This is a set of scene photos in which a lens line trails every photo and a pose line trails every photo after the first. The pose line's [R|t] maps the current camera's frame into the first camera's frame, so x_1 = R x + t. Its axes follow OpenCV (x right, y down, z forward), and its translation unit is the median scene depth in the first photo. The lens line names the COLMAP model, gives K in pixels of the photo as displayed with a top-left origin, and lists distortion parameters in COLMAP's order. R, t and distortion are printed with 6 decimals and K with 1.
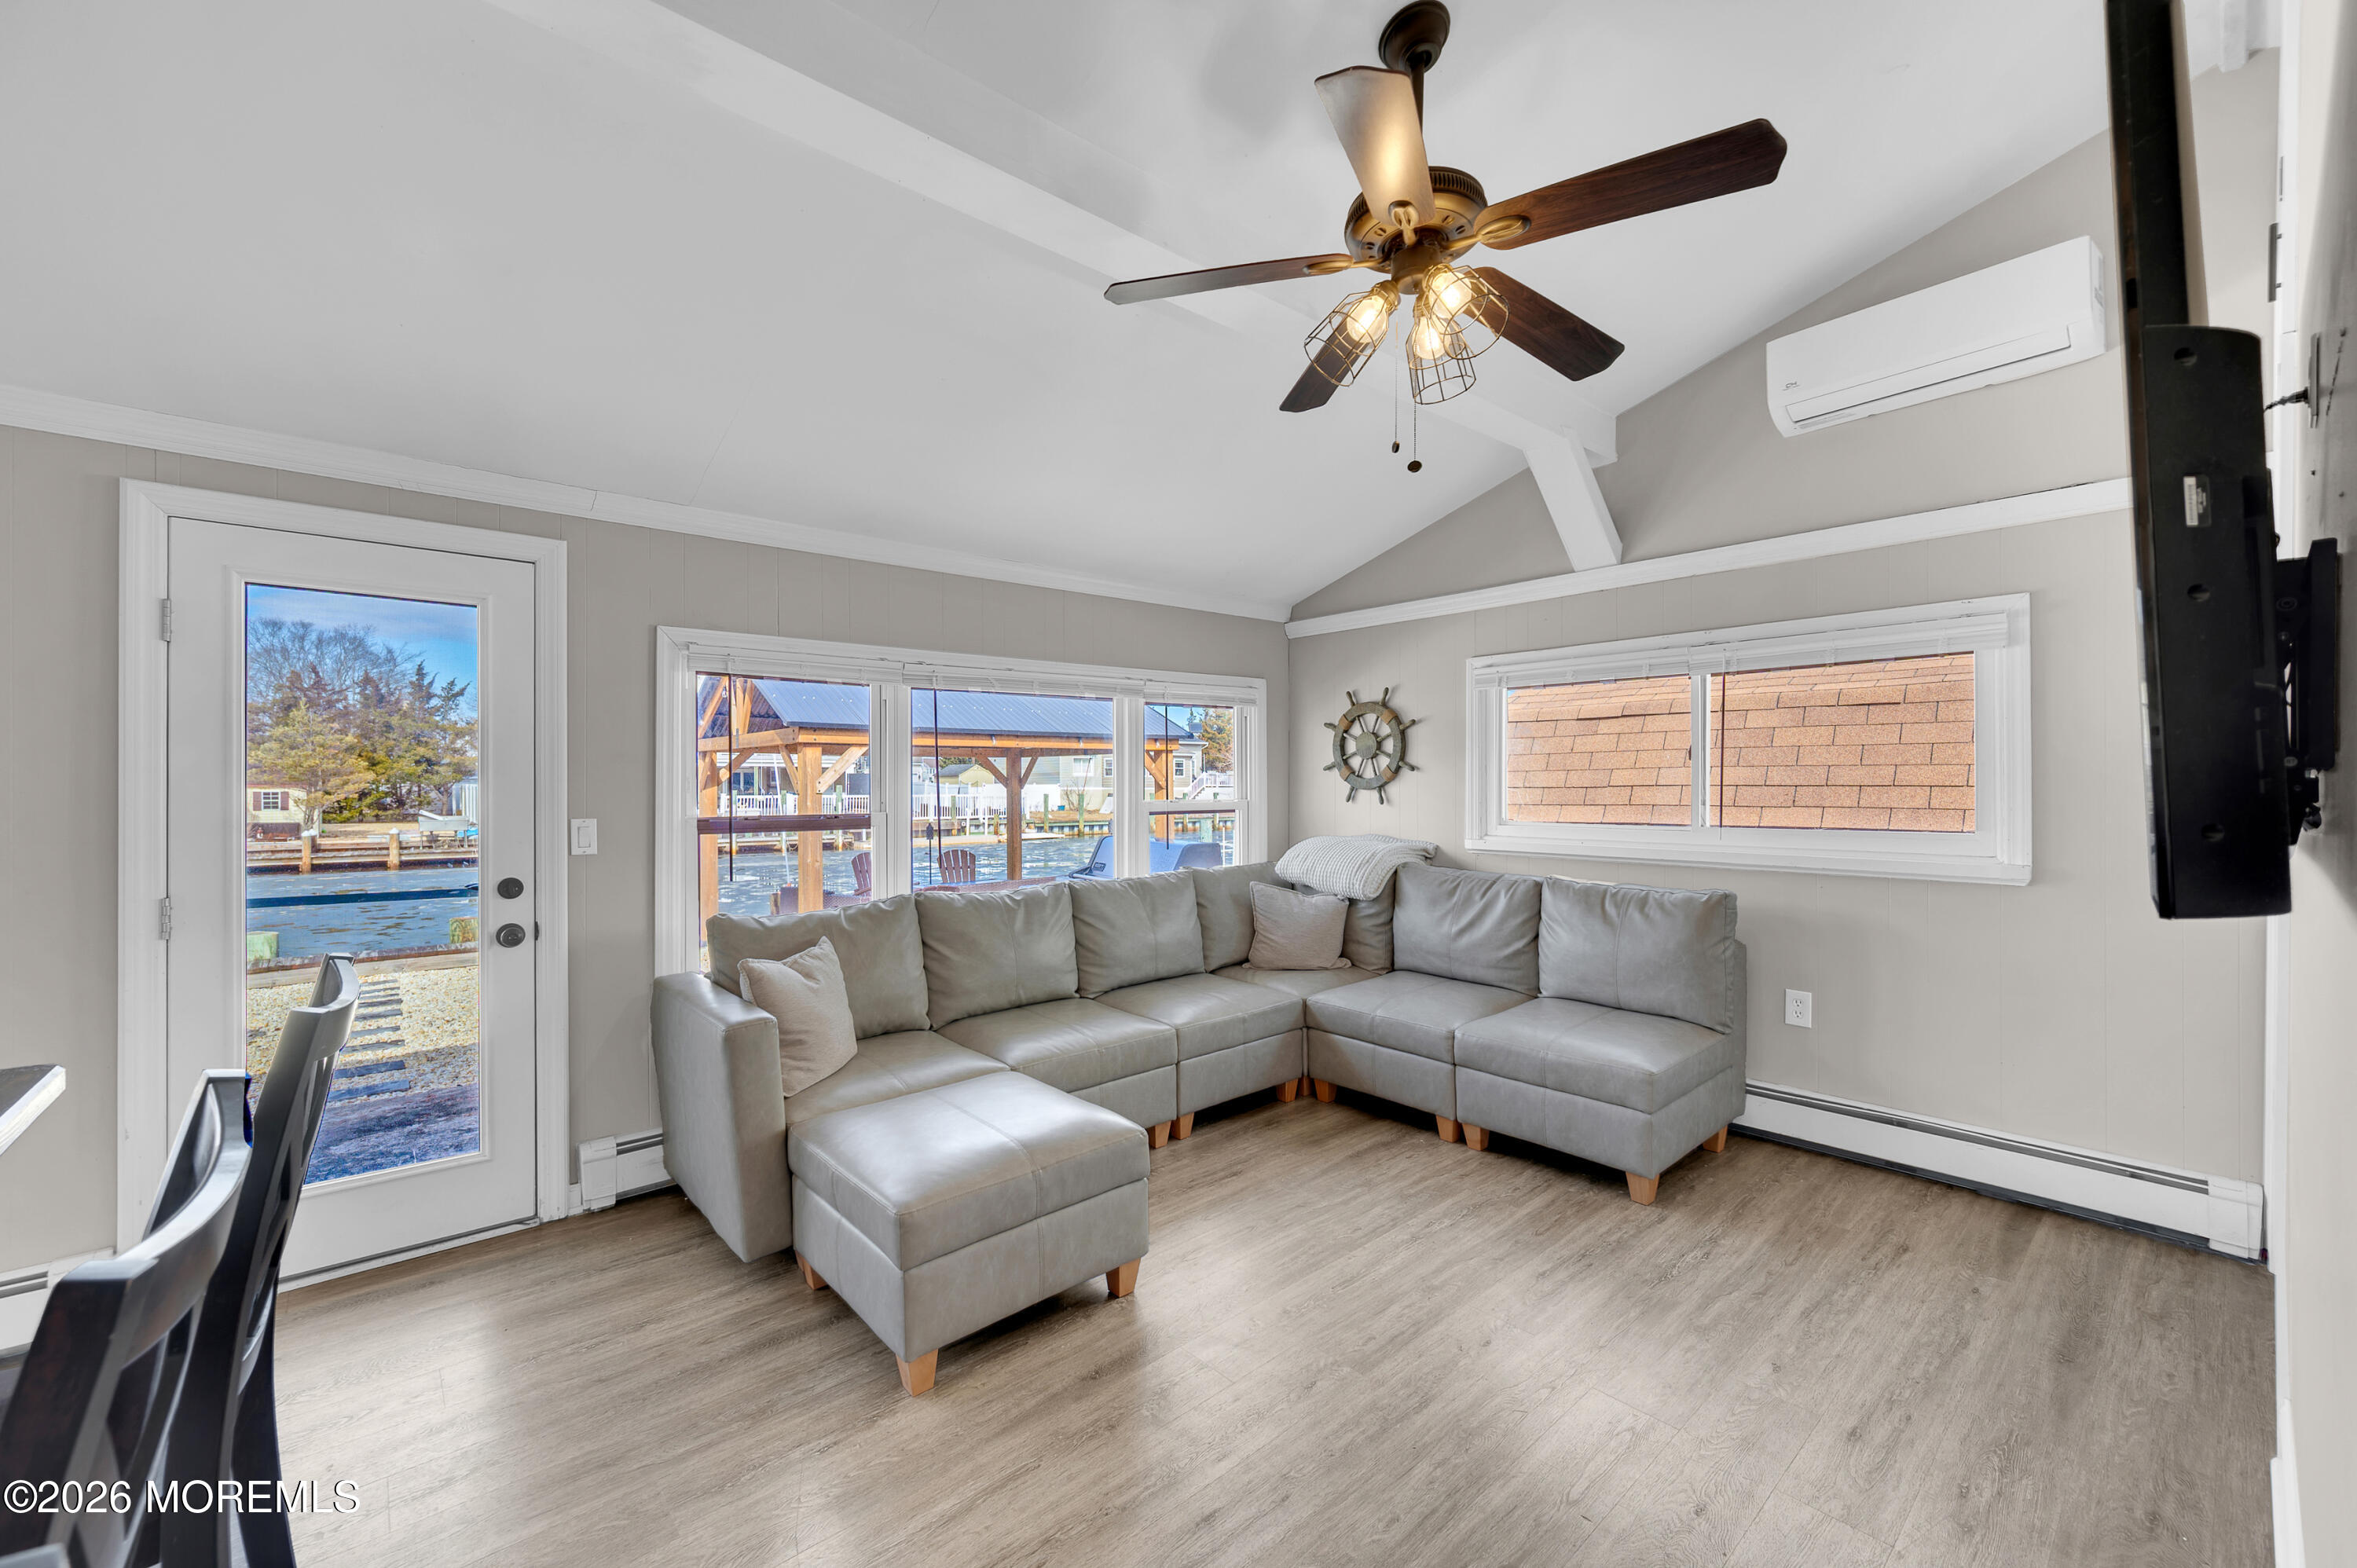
lens RADIAL K [[928.8, 0, 1172.8], [0, 928.8, 785.2], [0, 0, 1]] dist [-0.001929, -0.000210]
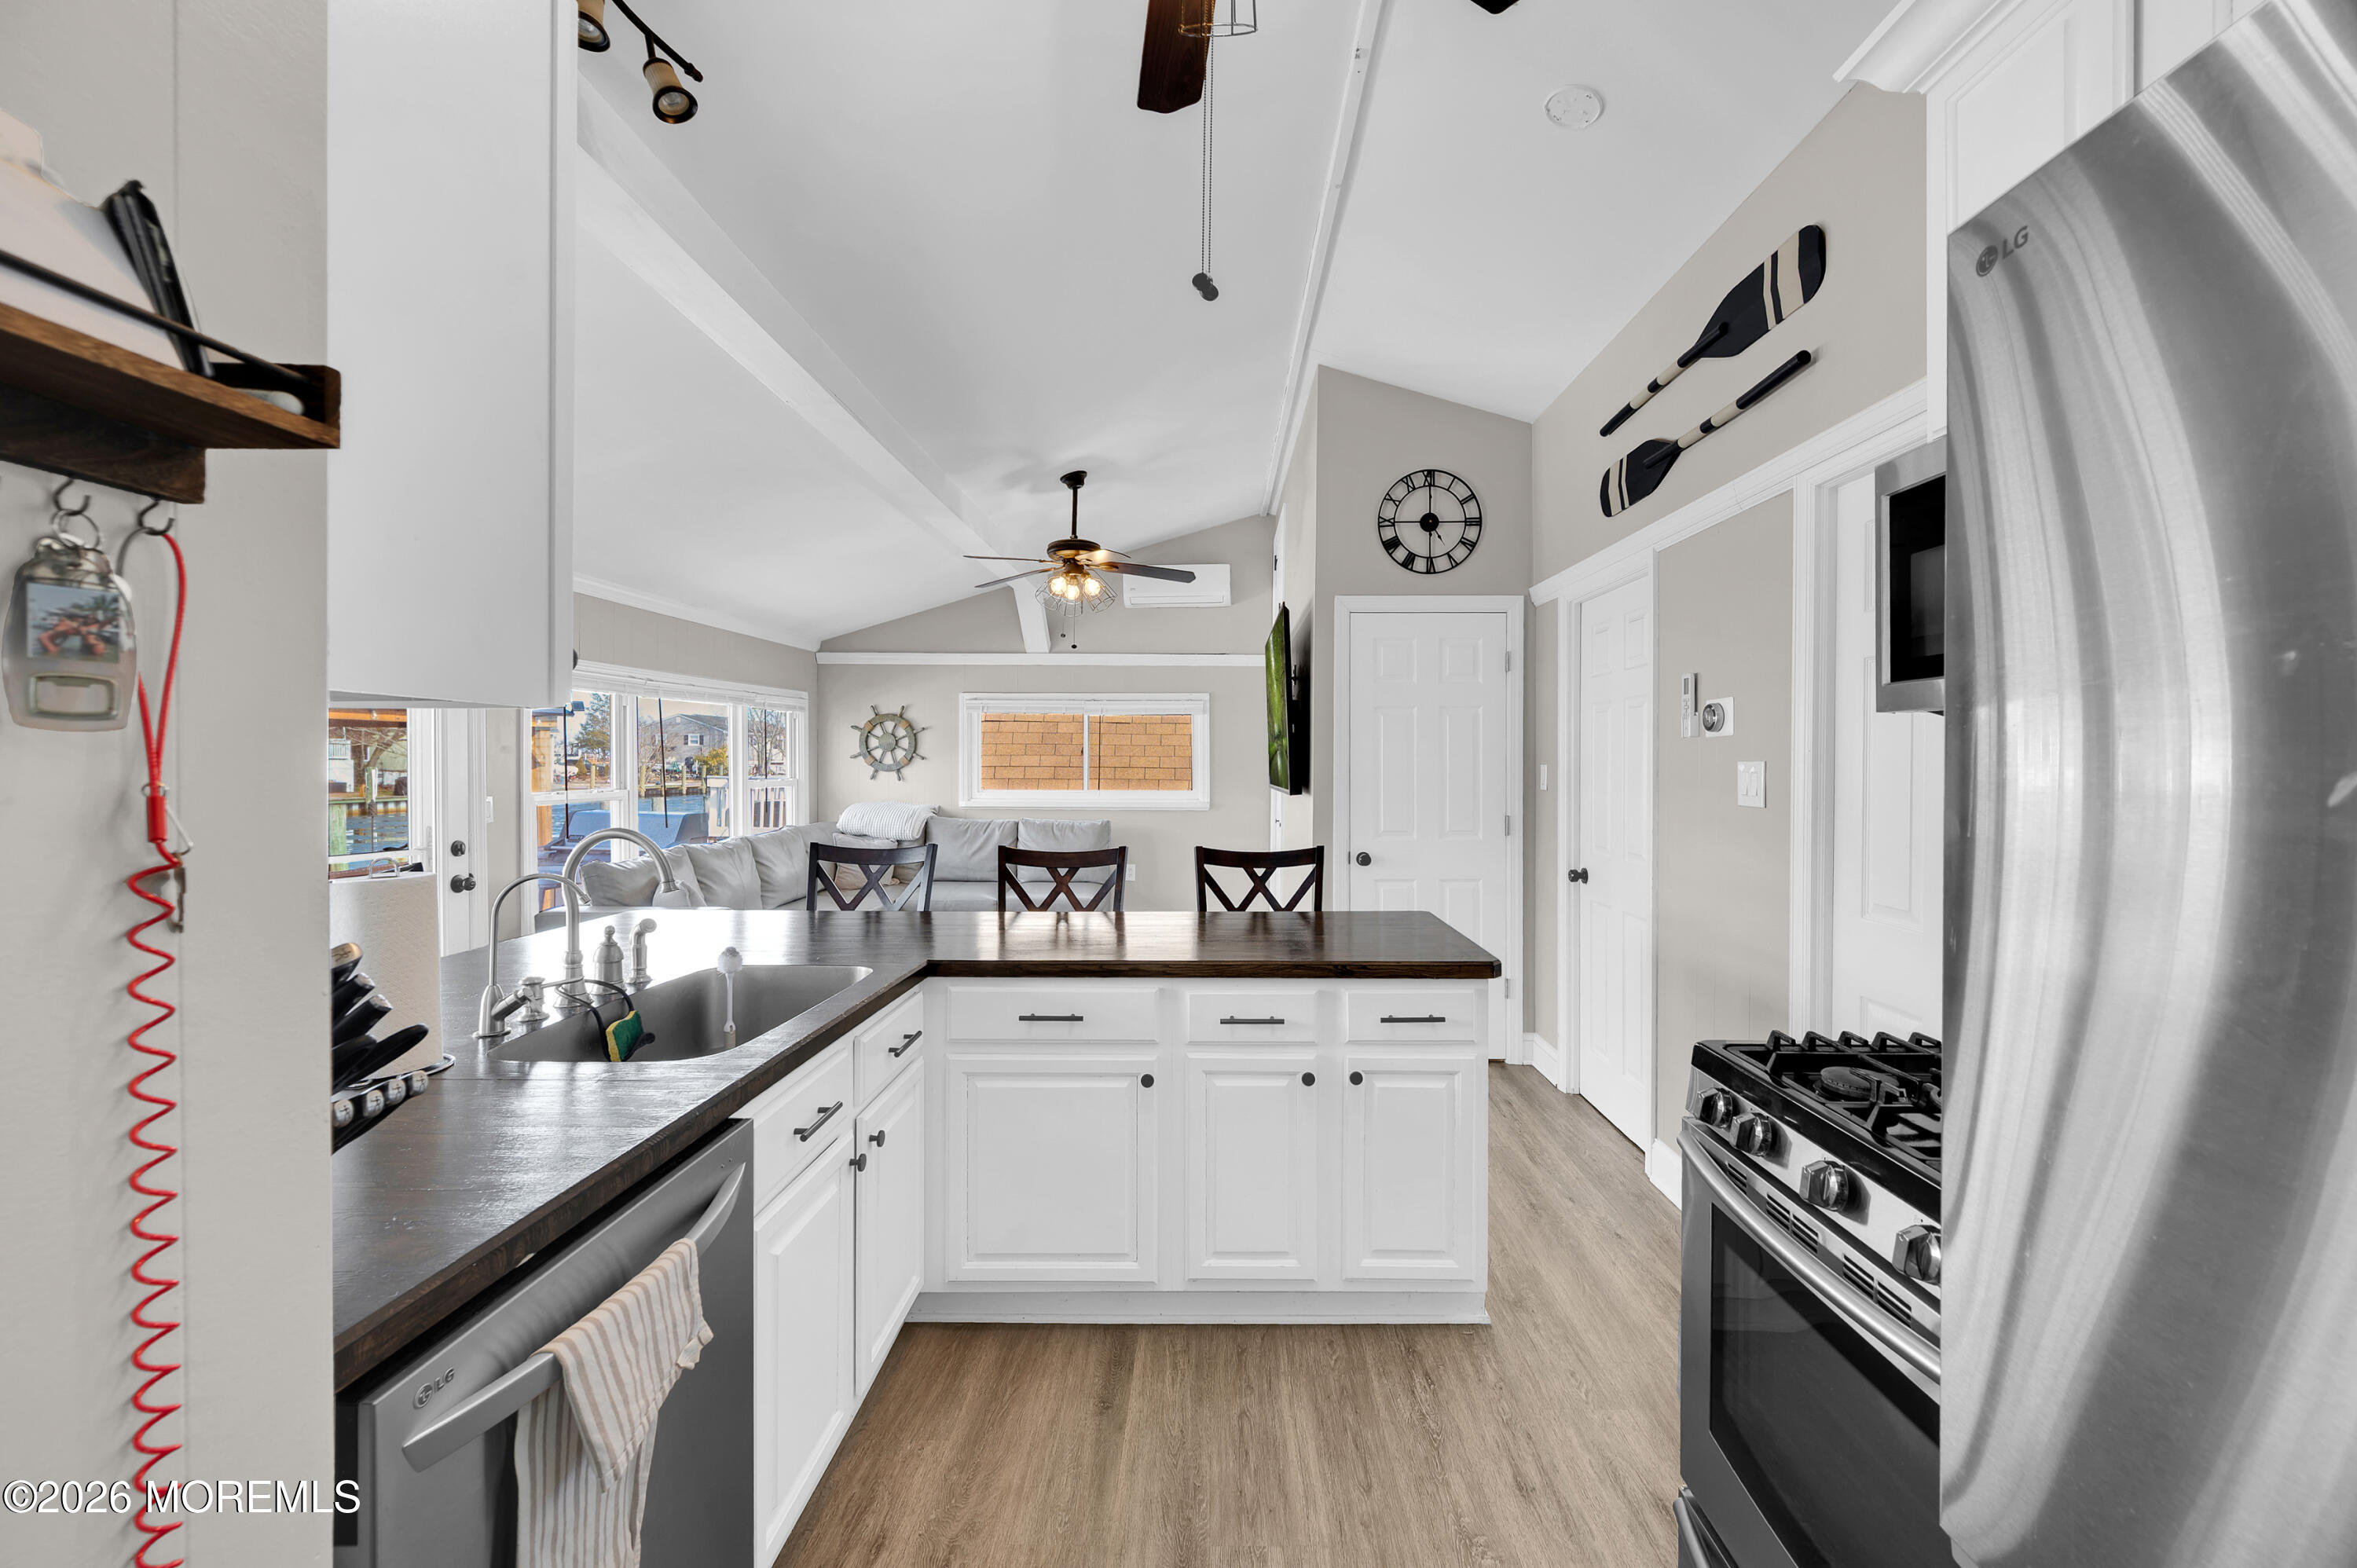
lens RADIAL K [[936.4, 0, 1187.8], [0, 936.4, 761.1], [0, 0, 1]] dist [-0.000344, -0.000042]
pose [[0.672441, 0.002748, 0.740146, -0.753194], [-0.006121, 0.999980, 0.001849, -0.022622], [-0.740126, -0.005774, 0.672444, -0.503014]]
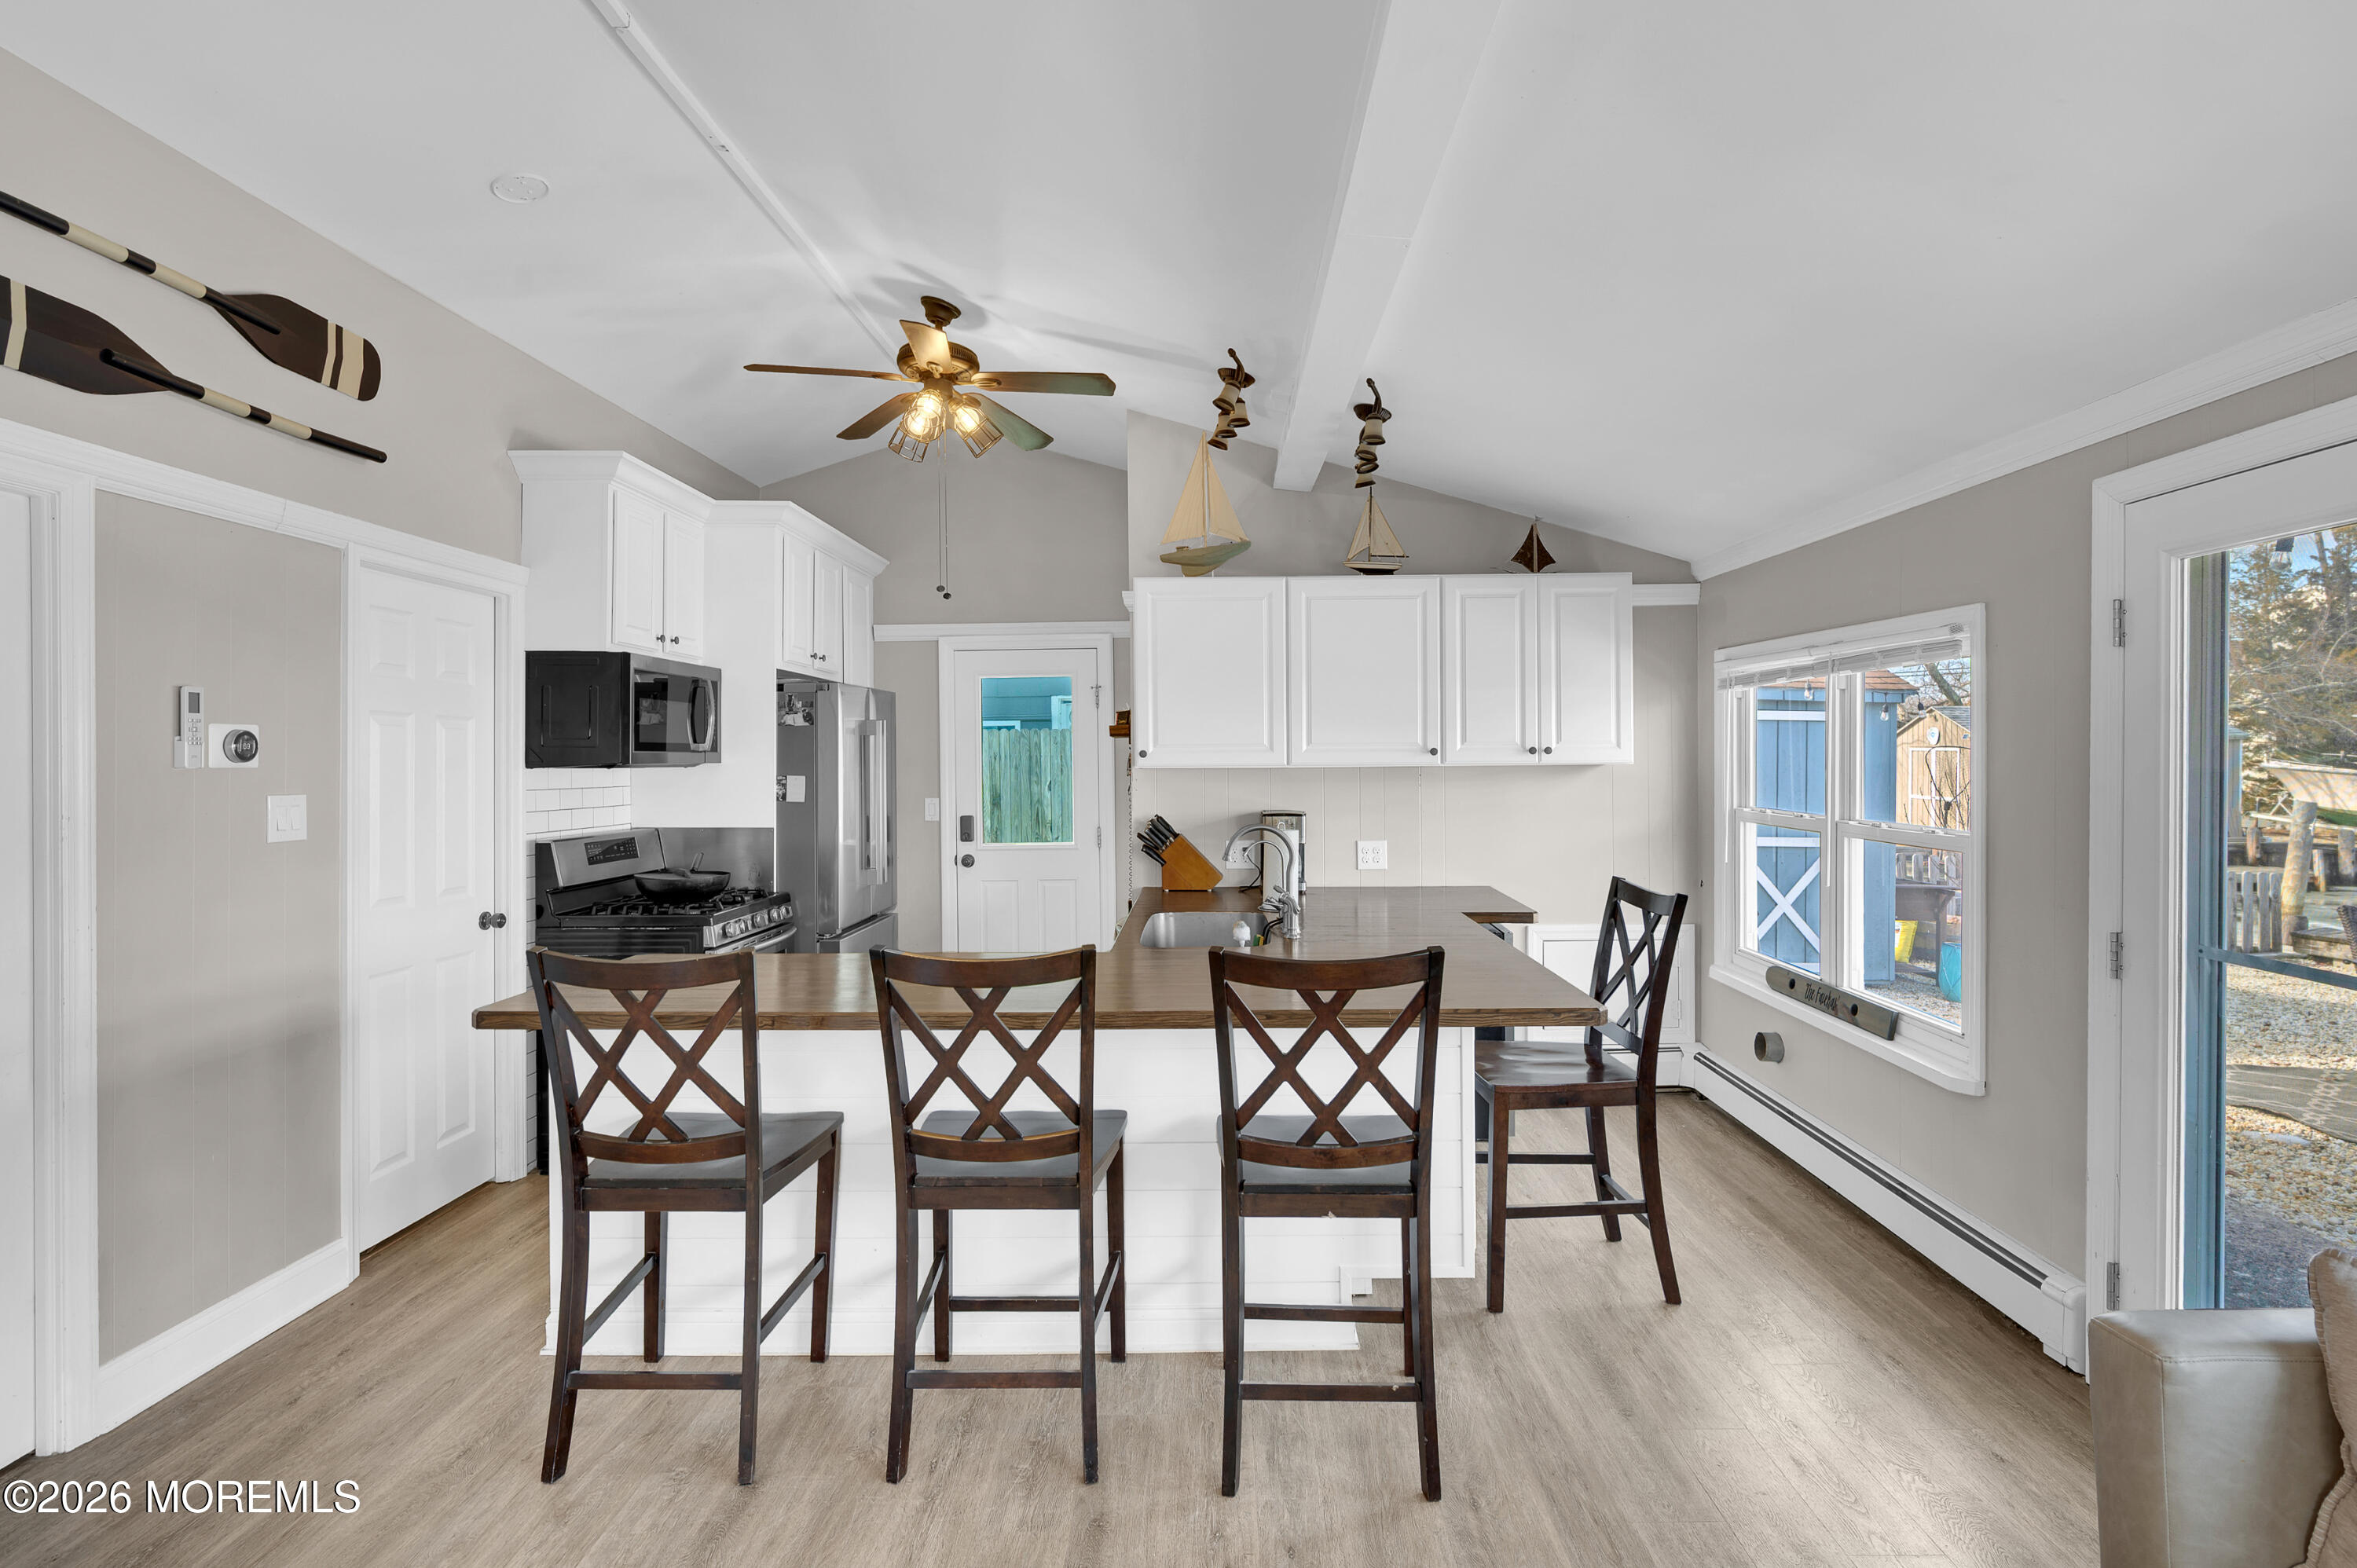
lens RADIAL K [[1160.6, 0, 1189.3], [0, 1160.6, 758.5], [0, 0, 1]] dist [-0.000774, 0.000113]
pose [[-0.657720, 0.012227, -0.753163, 0.217258], [0.012674, 0.999906, 0.005164, -0.040987], [0.753156, -0.006149, -0.657813, 0.674469]]
